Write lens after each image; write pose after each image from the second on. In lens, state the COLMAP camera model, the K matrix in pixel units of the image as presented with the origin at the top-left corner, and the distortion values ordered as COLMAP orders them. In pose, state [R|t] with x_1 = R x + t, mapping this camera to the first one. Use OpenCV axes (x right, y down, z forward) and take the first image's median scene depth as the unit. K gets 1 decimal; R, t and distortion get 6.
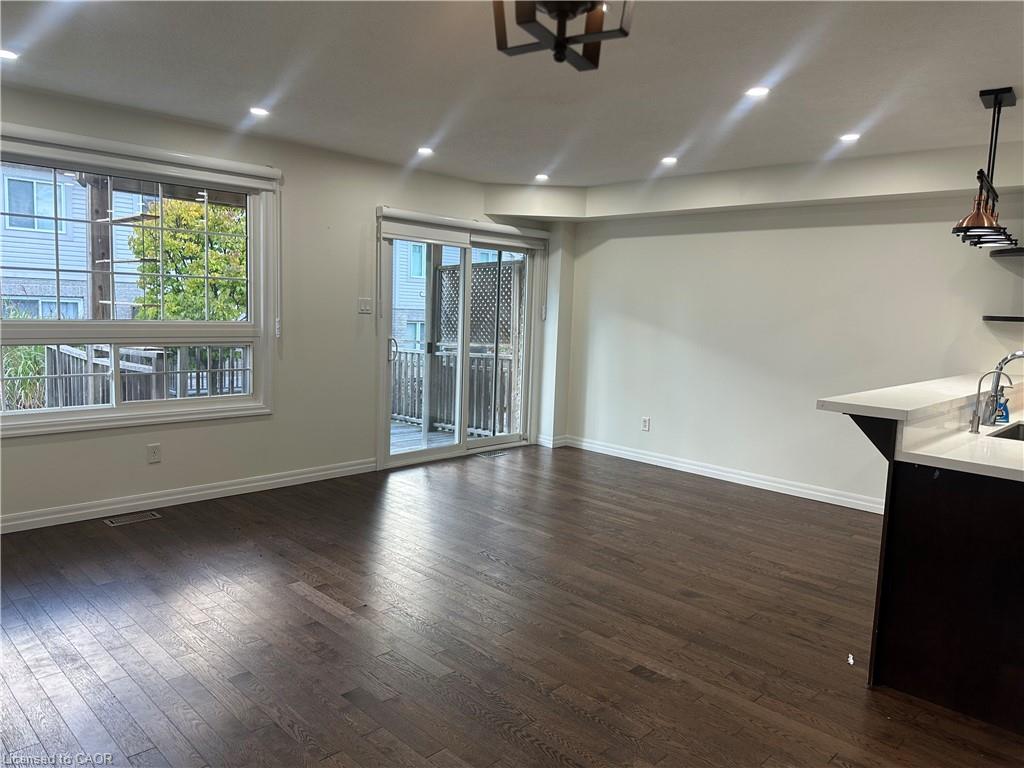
lens RADIAL K [[716.2, 0, 514.9], [0, 716.2, 384.4], [0, 0, 1]] dist [0.045770, -0.051725]
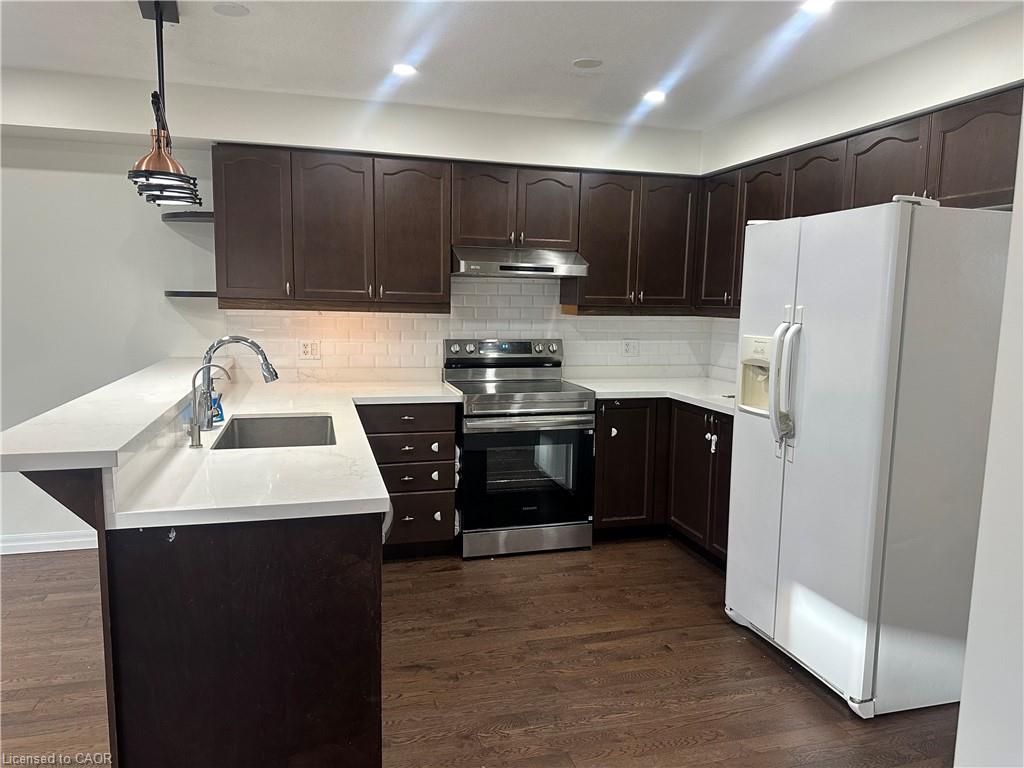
lens RADIAL K [[716.2, 0, 509.4], [0, 716.2, 388.5], [0, 0, 1]] dist [0.045770, -0.051725]
pose [[0.499770, -0.136183, 0.855385, 0.153001], [0.097747, 0.990121, 0.100524, -0.038476], [-0.860625, 0.033372, 0.508144, 0.318202]]
